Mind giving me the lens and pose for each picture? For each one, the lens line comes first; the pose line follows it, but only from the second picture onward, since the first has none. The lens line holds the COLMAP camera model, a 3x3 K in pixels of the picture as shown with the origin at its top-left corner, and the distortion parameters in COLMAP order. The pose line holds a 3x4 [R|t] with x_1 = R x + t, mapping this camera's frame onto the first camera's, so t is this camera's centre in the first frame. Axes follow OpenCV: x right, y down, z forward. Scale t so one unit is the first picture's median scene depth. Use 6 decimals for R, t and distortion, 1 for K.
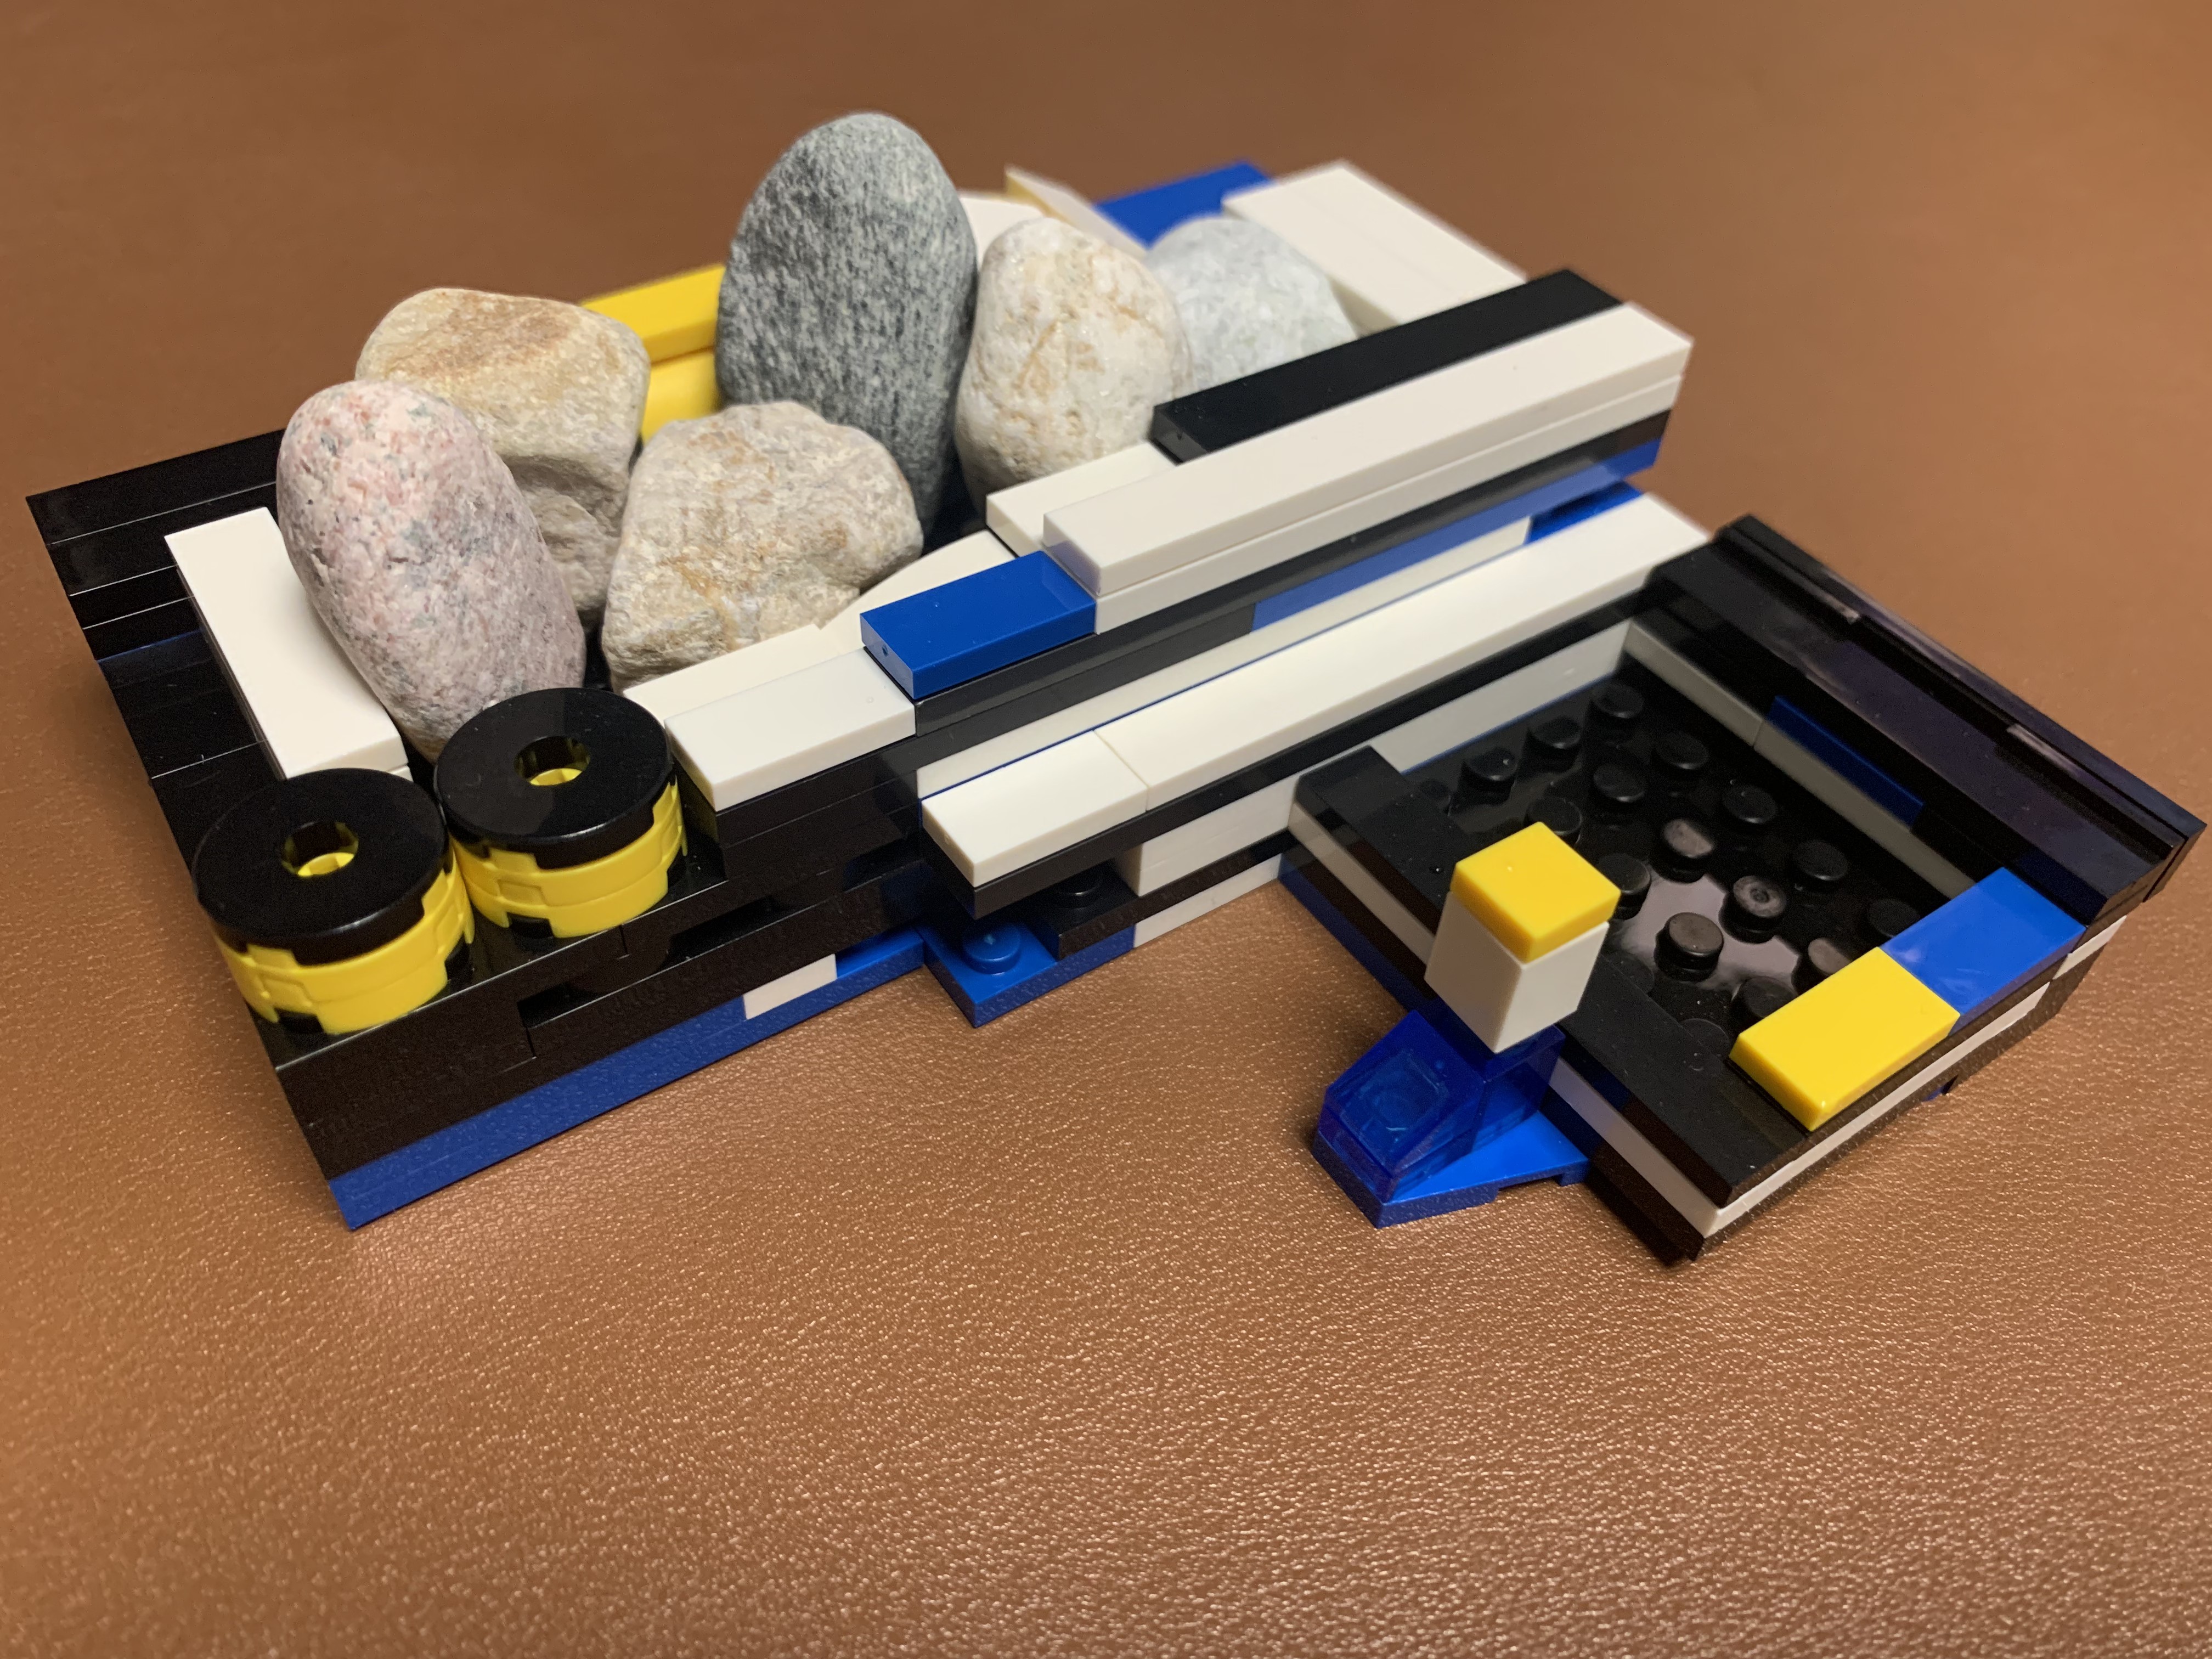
lens RADIAL K [[1696.7, 0, 1060.4], [0, 1696.7, 829.0], [0, 0, 1]] dist [0.000144, 0.005000]
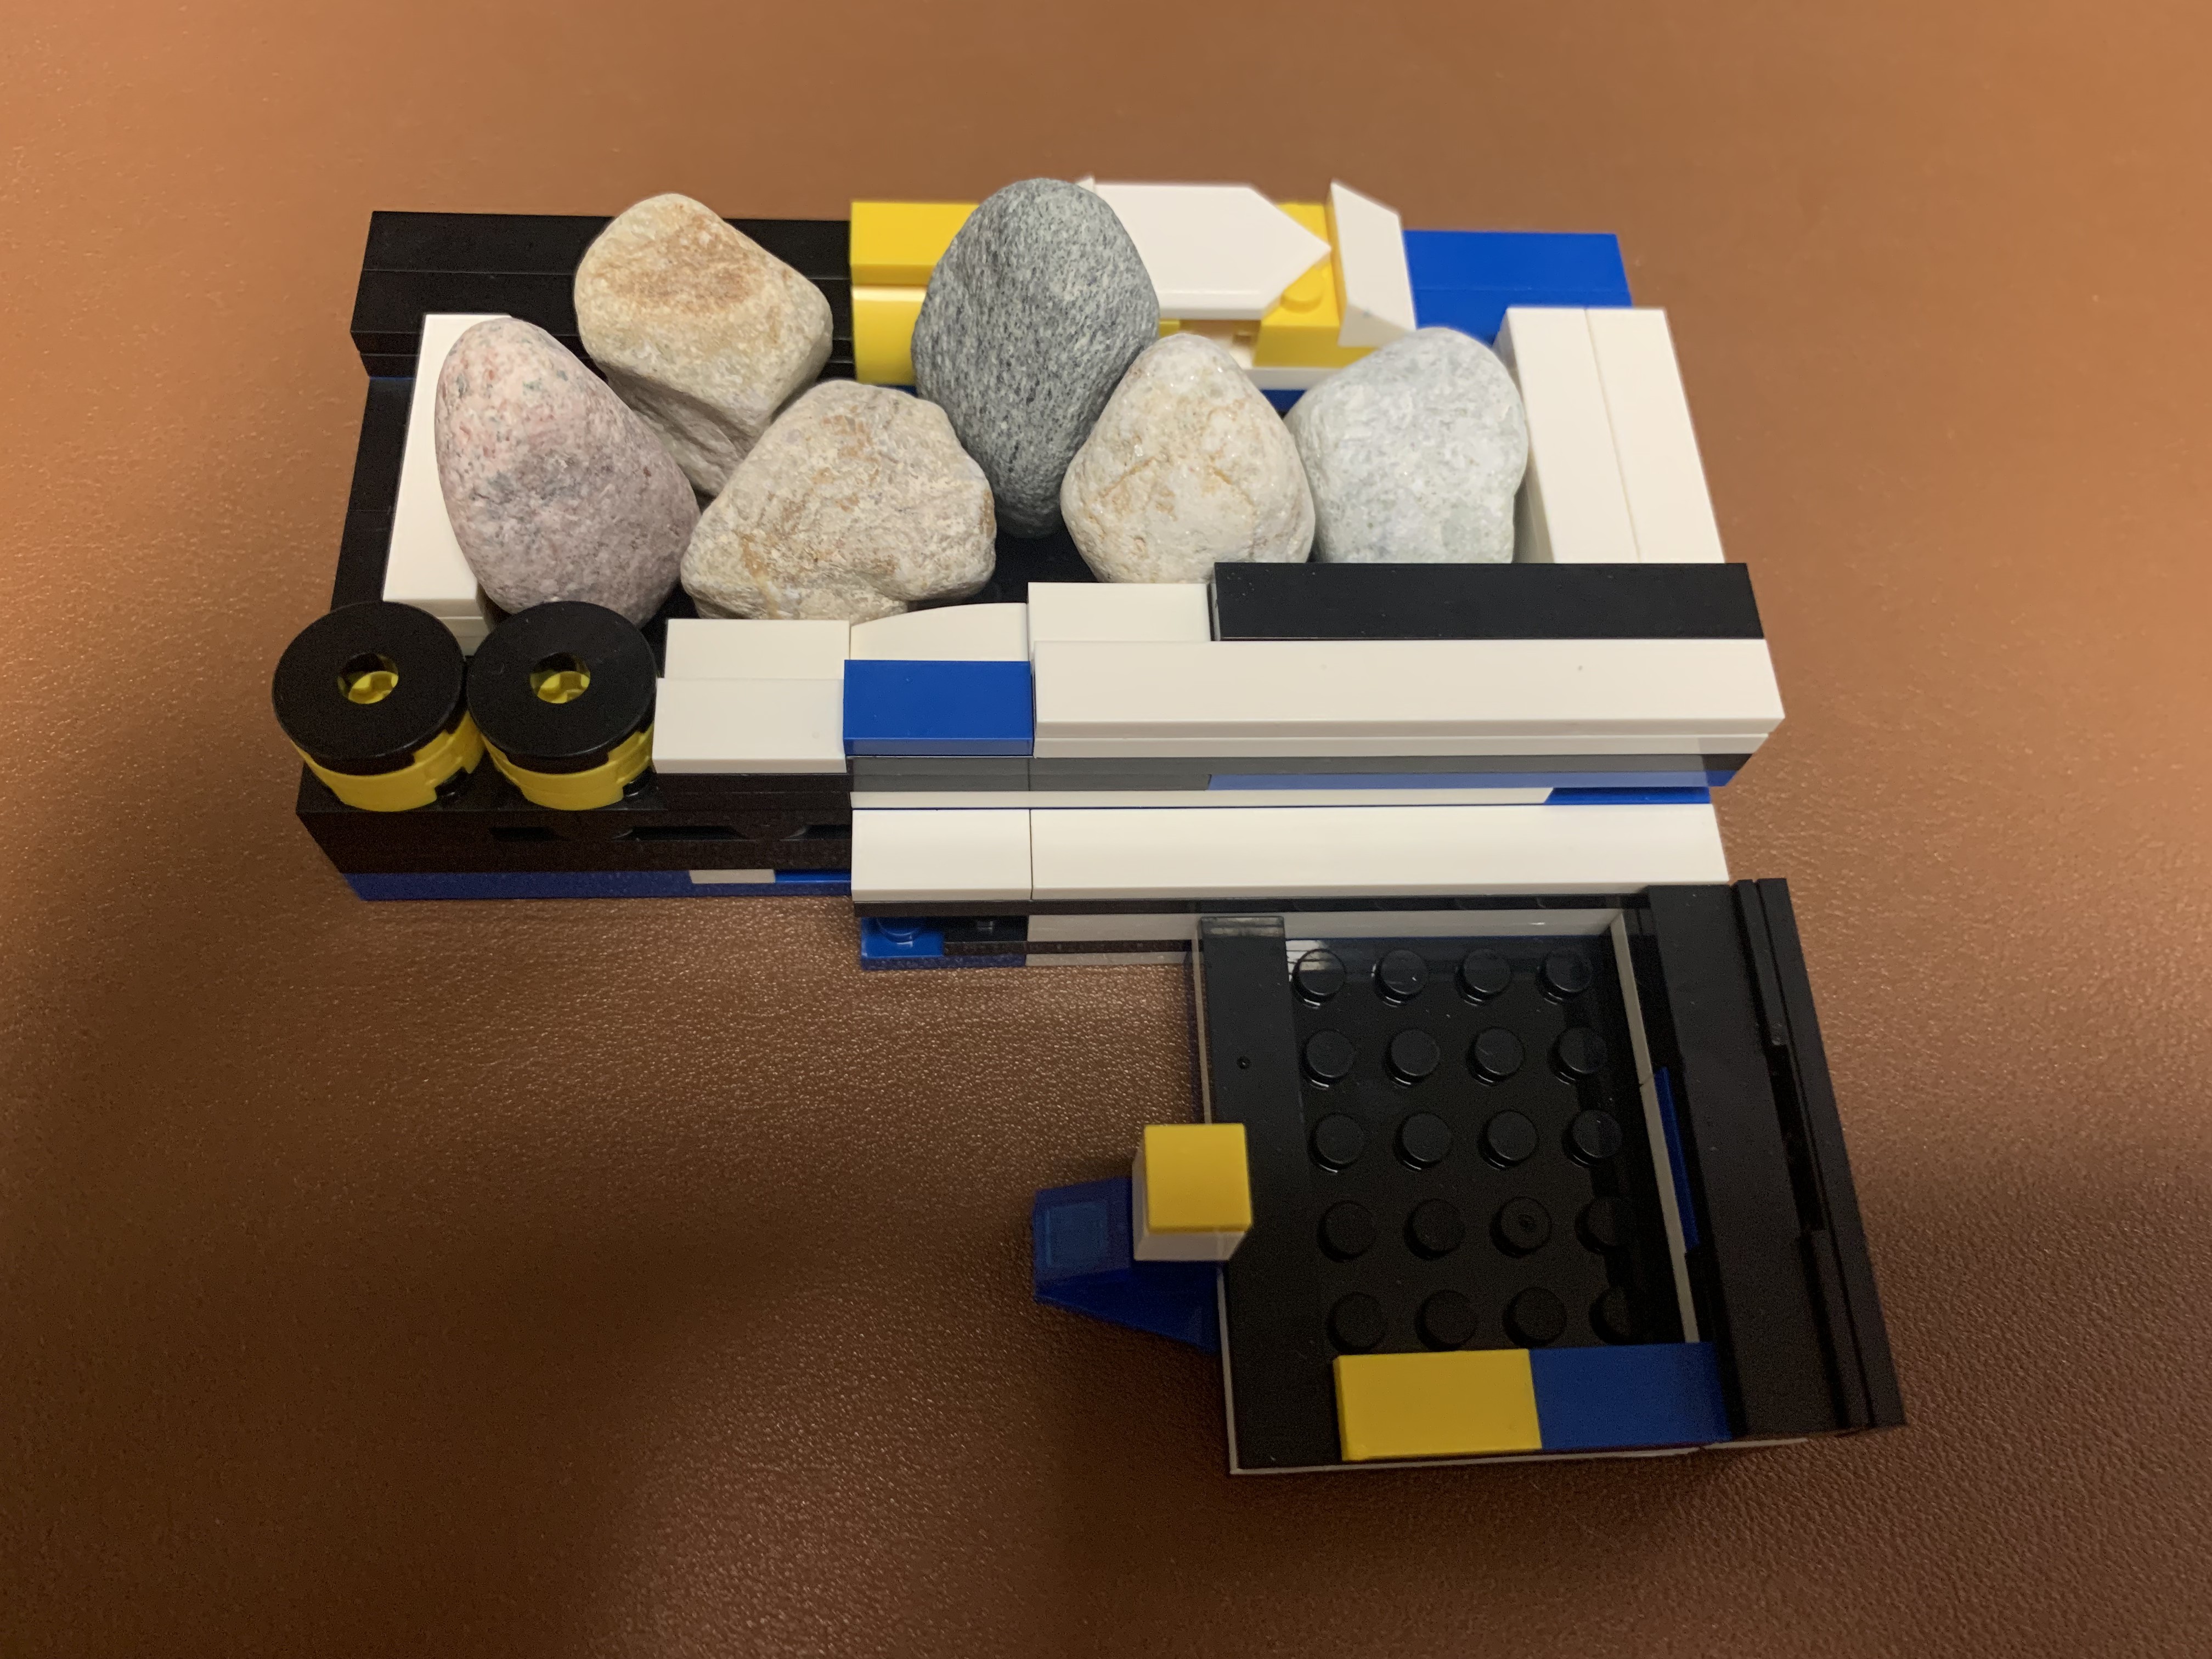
lens RADIAL K [[1691.4, 0, 1106.0], [0, 1691.4, 829.5], [0, 0, 1]] dist [0.028412, -0.003642]
pose [[0.853739, 0.480506, -0.200606, 0.304710], [-0.396410, 0.849584, 0.347946, -0.473329], [0.337622, -0.217533, 0.915801, -0.026405]]
